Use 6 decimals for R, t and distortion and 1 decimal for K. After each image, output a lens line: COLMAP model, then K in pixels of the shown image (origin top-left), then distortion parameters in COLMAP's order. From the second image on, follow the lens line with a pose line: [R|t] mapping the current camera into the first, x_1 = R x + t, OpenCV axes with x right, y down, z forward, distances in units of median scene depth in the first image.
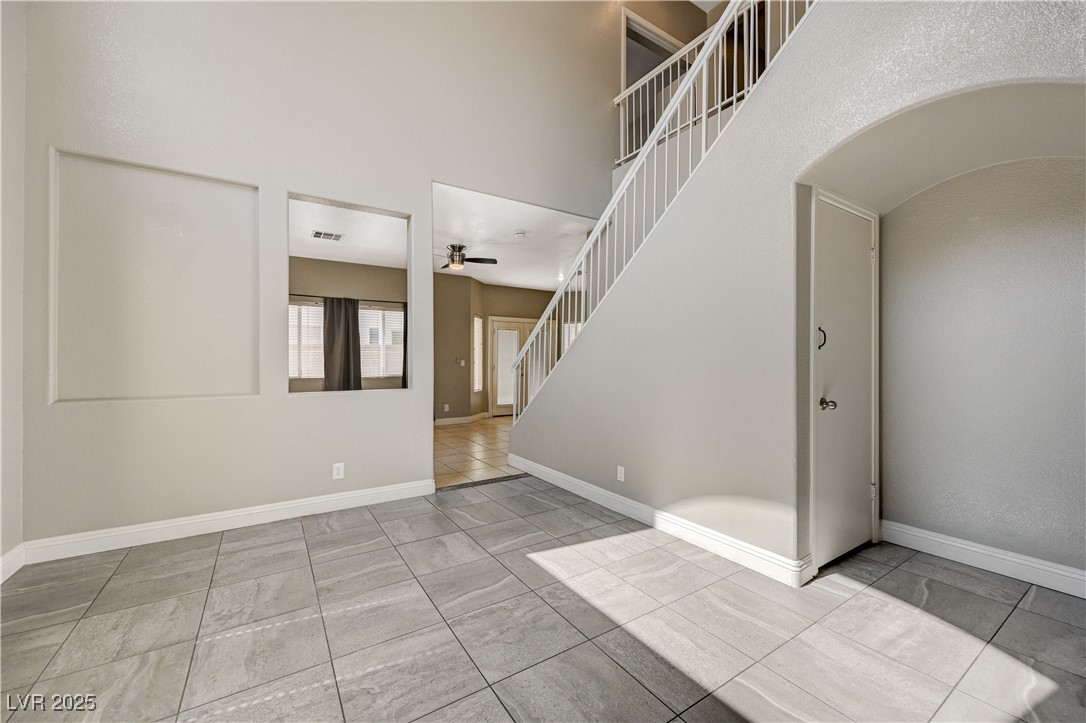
lens RADIAL K [[430.8, 0, 546.6], [0, 430.8, 362.5], [0, 0, 1]] dist [0.000489, -0.000266]
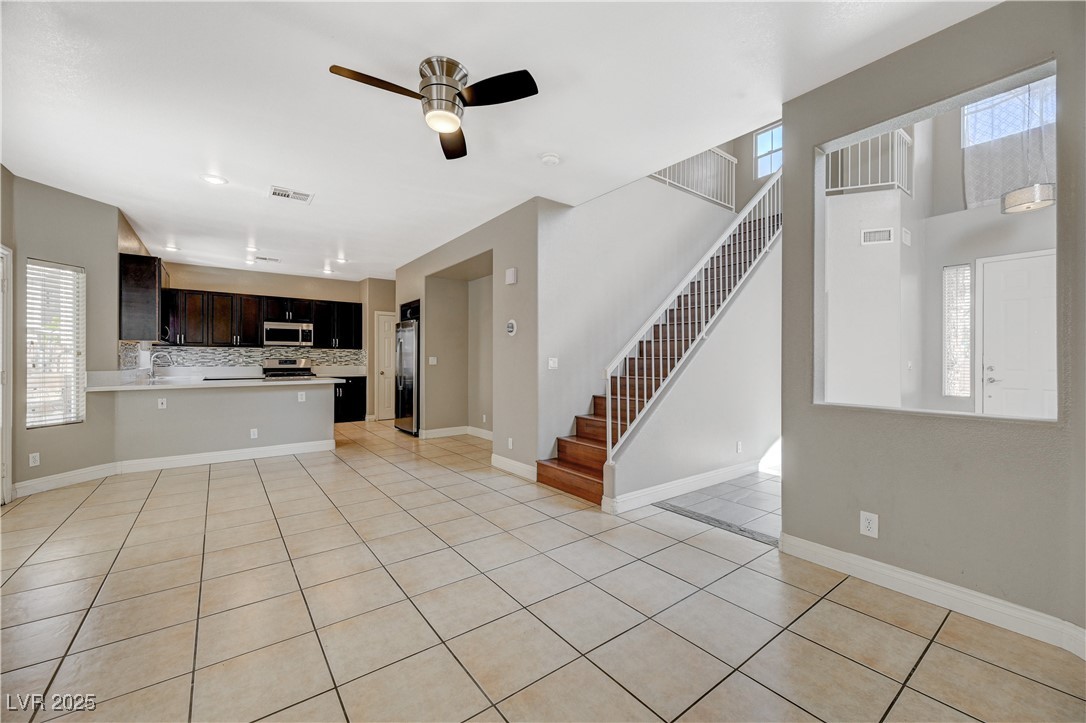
lens RADIAL K [[430.8, 0, 547.0], [0, 430.8, 359.5], [0, 0, 1]] dist [0.000489, -0.000266]
pose [[-0.067273, 0.003554, 0.997728, -0.497918], [0.005839, 0.999978, -0.003168, -0.001520], [-0.997718, 0.005612, -0.067292, 0.763227]]
